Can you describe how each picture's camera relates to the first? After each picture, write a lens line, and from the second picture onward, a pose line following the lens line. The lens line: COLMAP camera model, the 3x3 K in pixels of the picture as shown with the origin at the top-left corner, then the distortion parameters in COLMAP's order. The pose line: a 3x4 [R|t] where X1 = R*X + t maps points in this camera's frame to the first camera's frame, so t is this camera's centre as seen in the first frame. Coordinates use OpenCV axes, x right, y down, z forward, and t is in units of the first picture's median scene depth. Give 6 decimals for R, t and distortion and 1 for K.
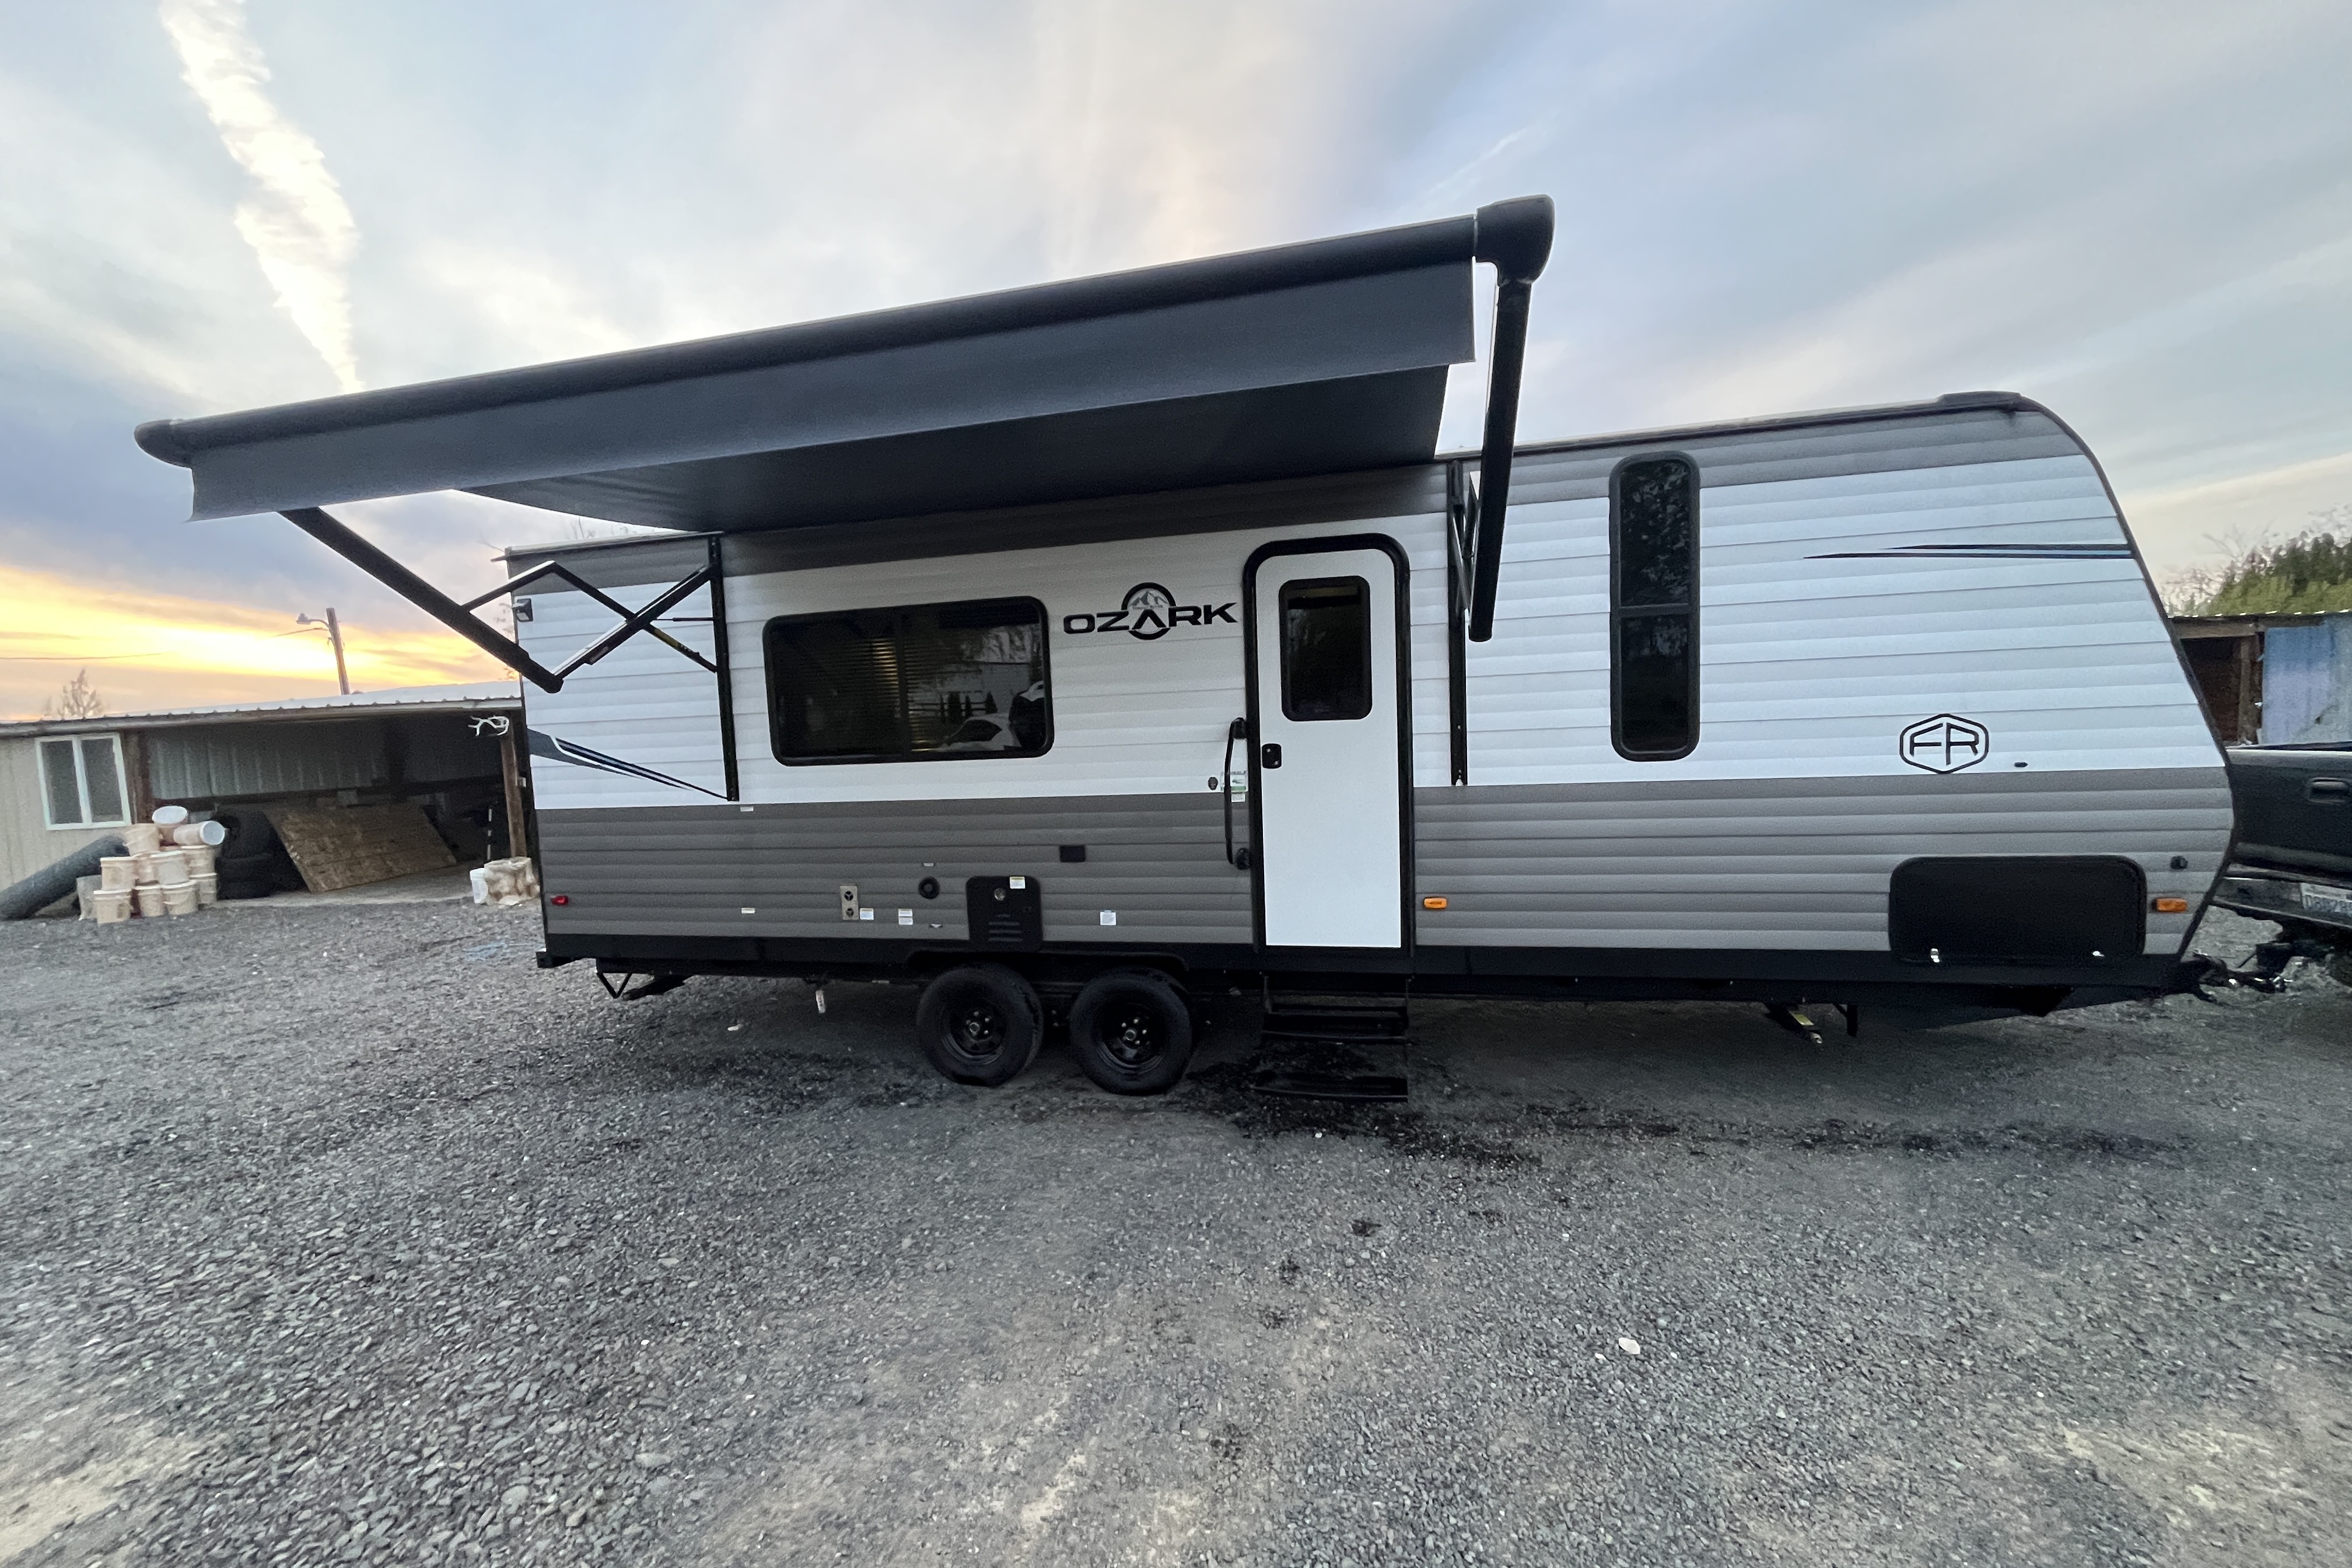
lens RADIAL K [[971.1, 0, 1176.0], [0, 971.1, 784.0], [0, 0, 1]] dist [-0.014556, -0.000015]
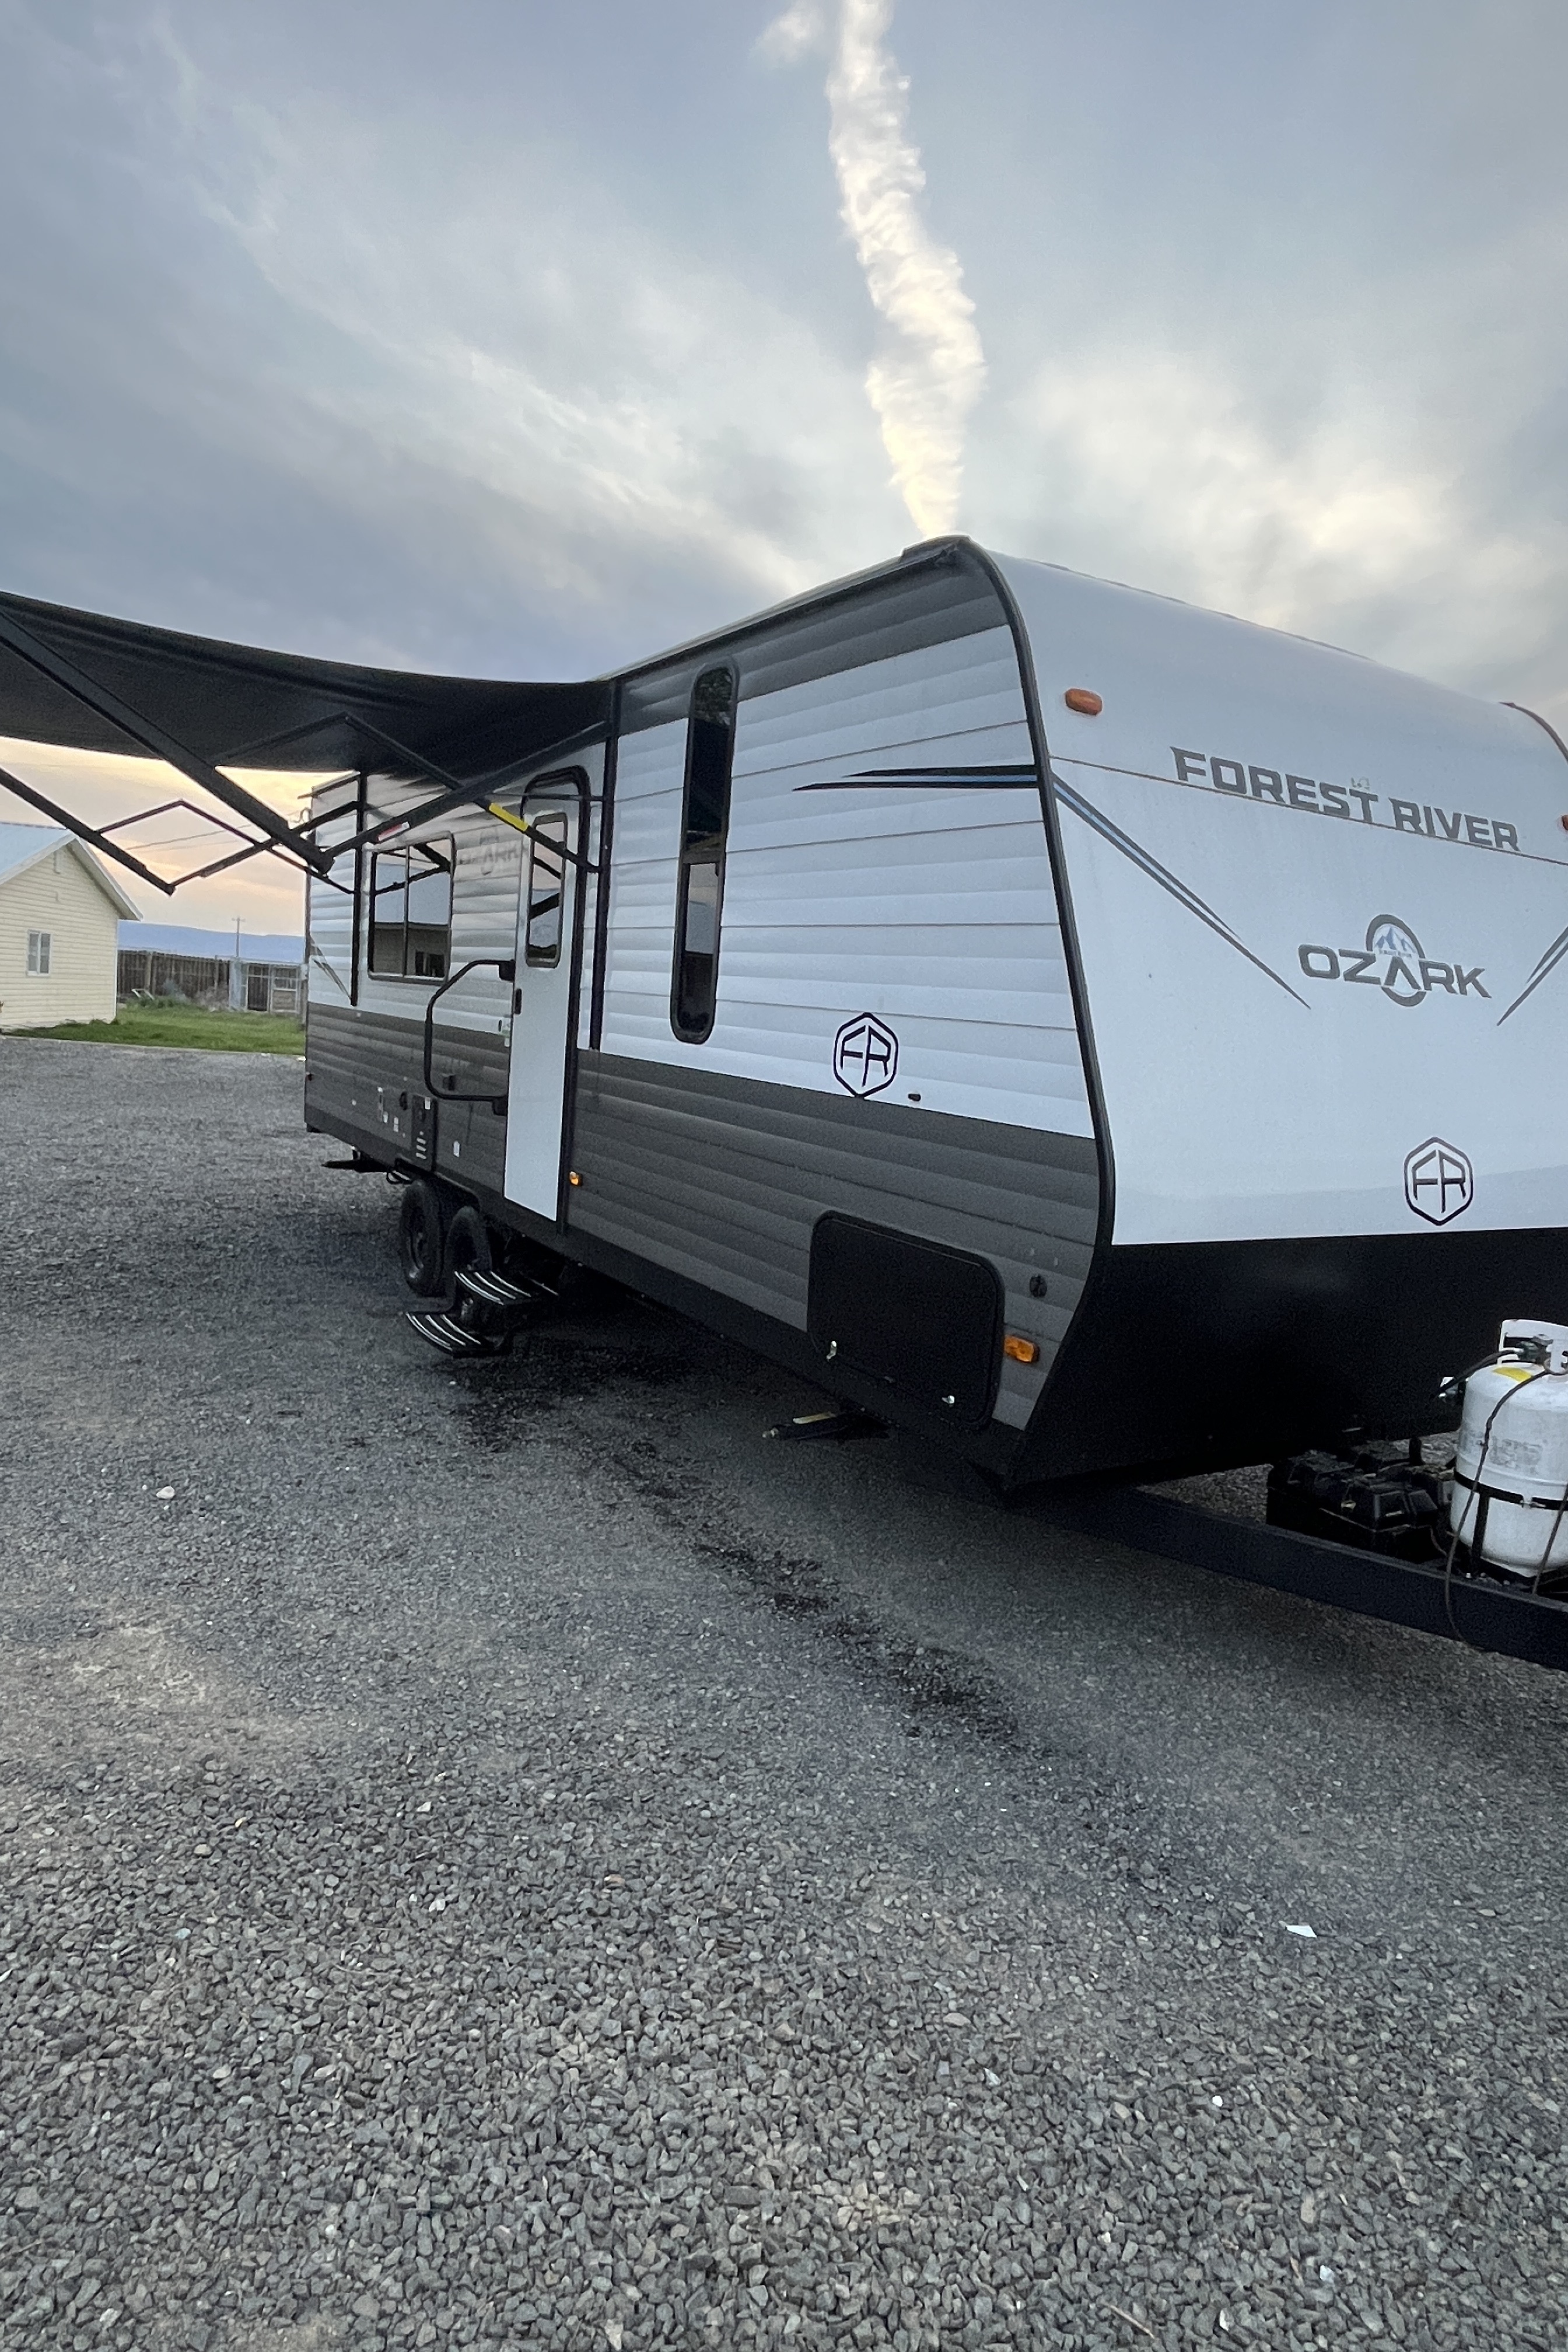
lens RADIAL K [[1490.8, 0, 784.0], [0, 1490.8, 1176.0], [0, 0, 1]] dist [0.015882, -0.000027]
pose [[0.671100, 0.179355, -0.719345, 1.525037], [-0.148274, 0.983162, 0.106803, -0.061421], [0.726388, 0.034985, 0.686393, 0.206620]]
